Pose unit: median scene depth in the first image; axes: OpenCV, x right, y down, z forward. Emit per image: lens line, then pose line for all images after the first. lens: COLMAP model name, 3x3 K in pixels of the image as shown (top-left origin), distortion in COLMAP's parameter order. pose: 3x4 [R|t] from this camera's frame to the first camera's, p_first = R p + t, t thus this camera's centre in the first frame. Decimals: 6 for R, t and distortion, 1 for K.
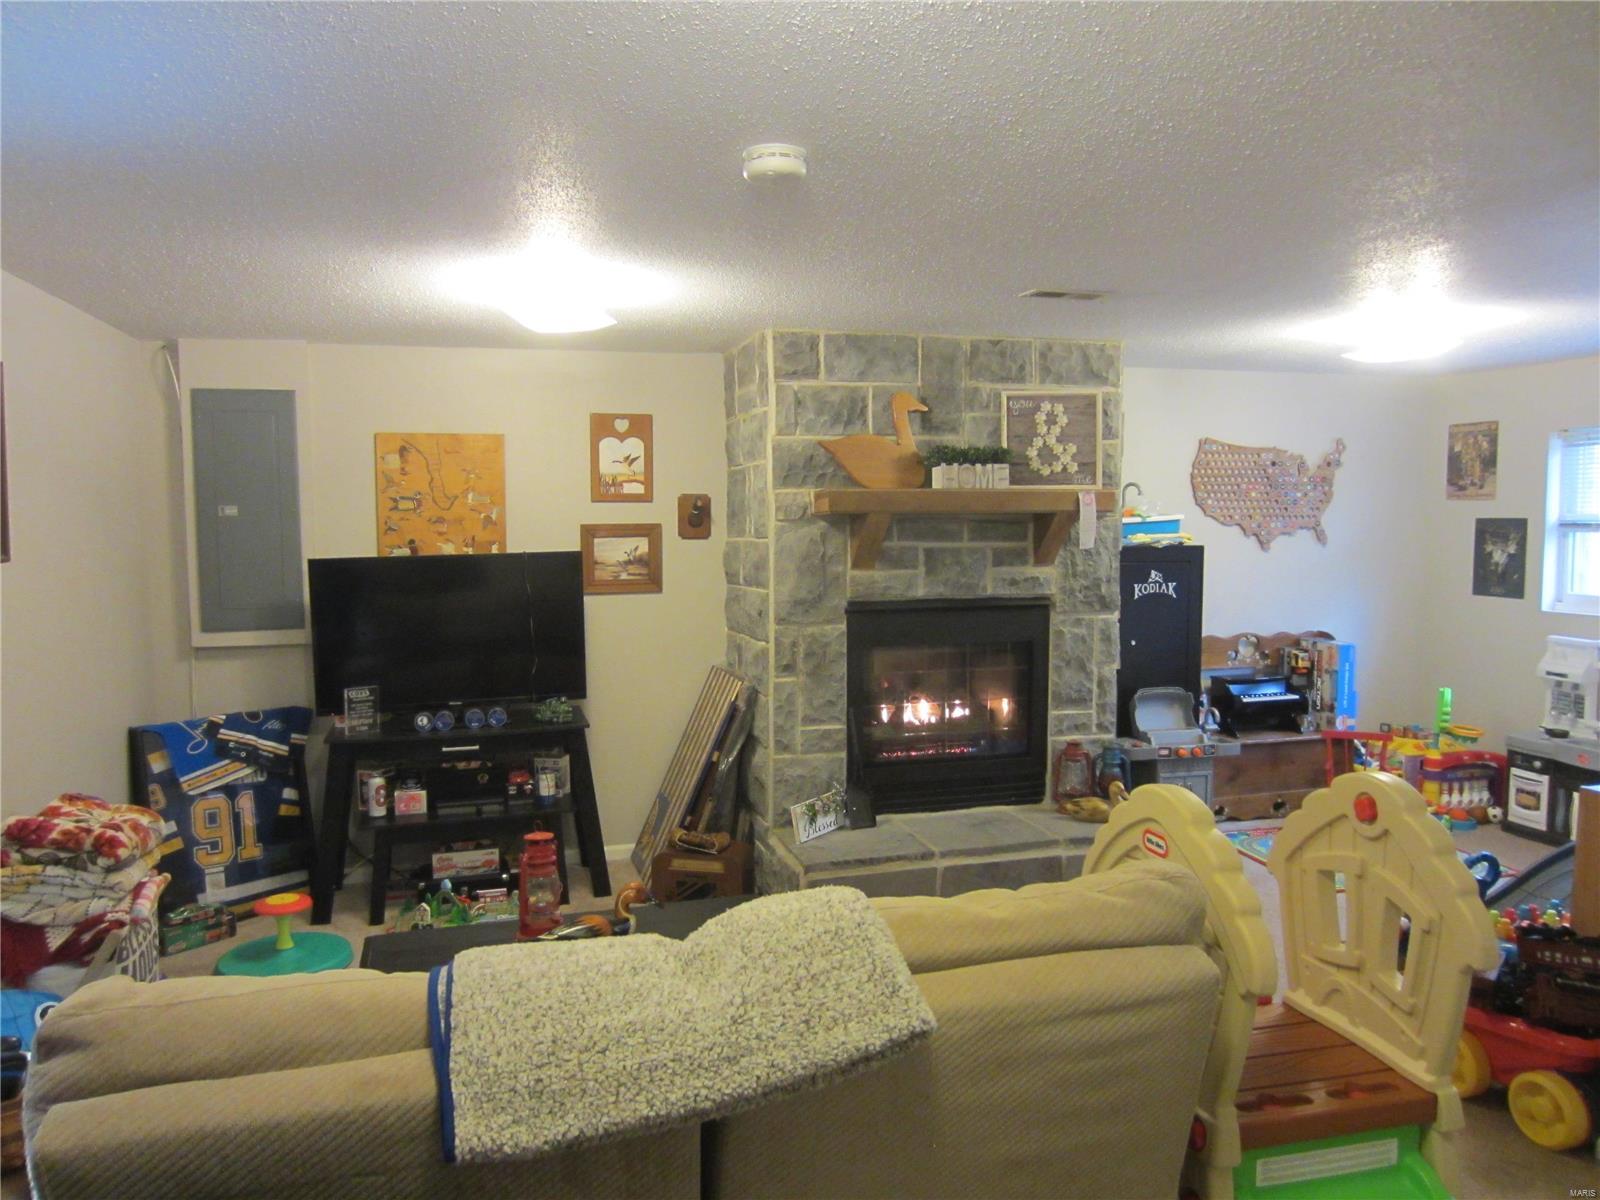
lens RADIAL K [[1136.5, 0, 800.0], [0, 1136.5, 600.0], [0, 0, 1]] dist [-0.031231, 0.010020]
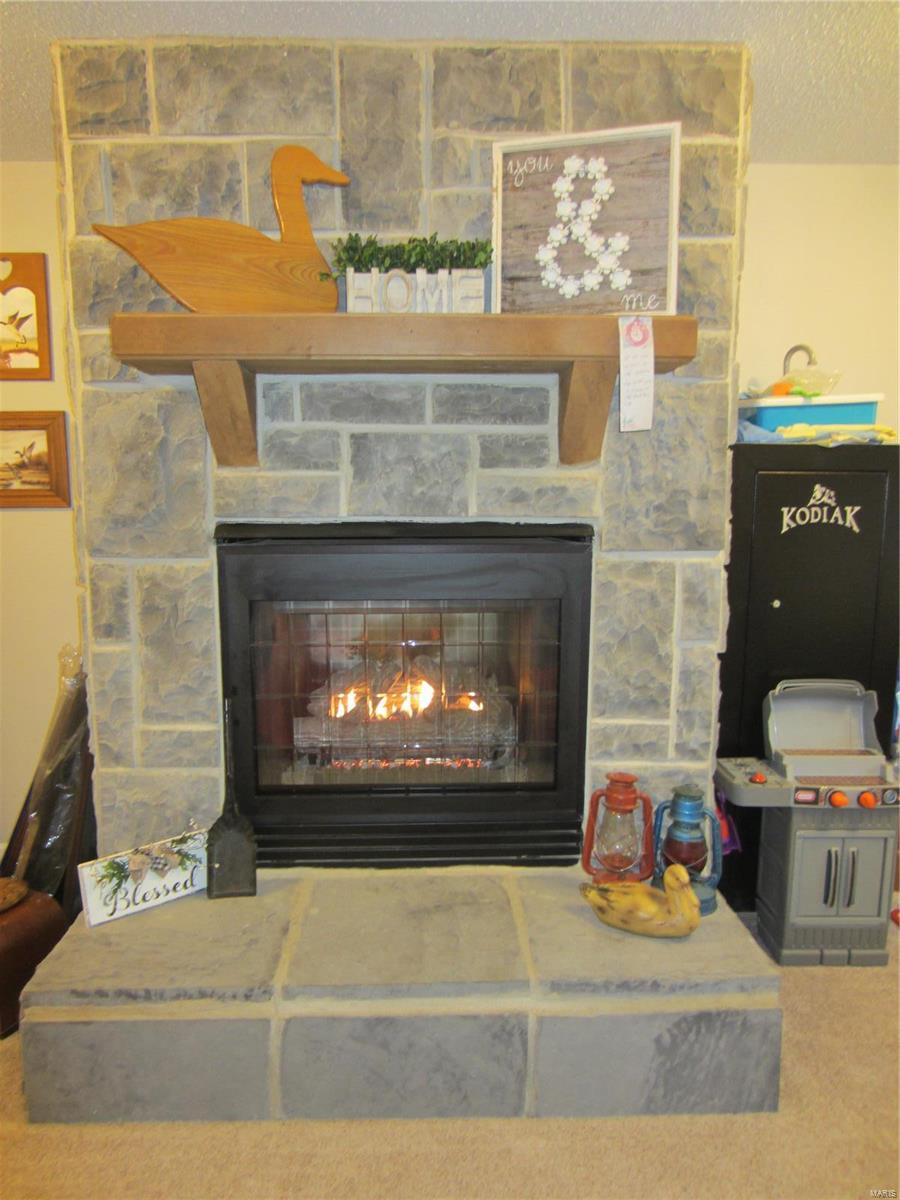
lens RADIAL K [[852.3, 0, 450.0], [0, 852.3, 600.0], [0, 0, 1]] dist [-0.031231, 0.010020]
pose [[0.969568, 0.040477, -0.241454, 0.264666], [-0.021812, 0.996597, 0.079484, 0.003396], [0.243850, -0.071799, 0.967152, 0.584071]]
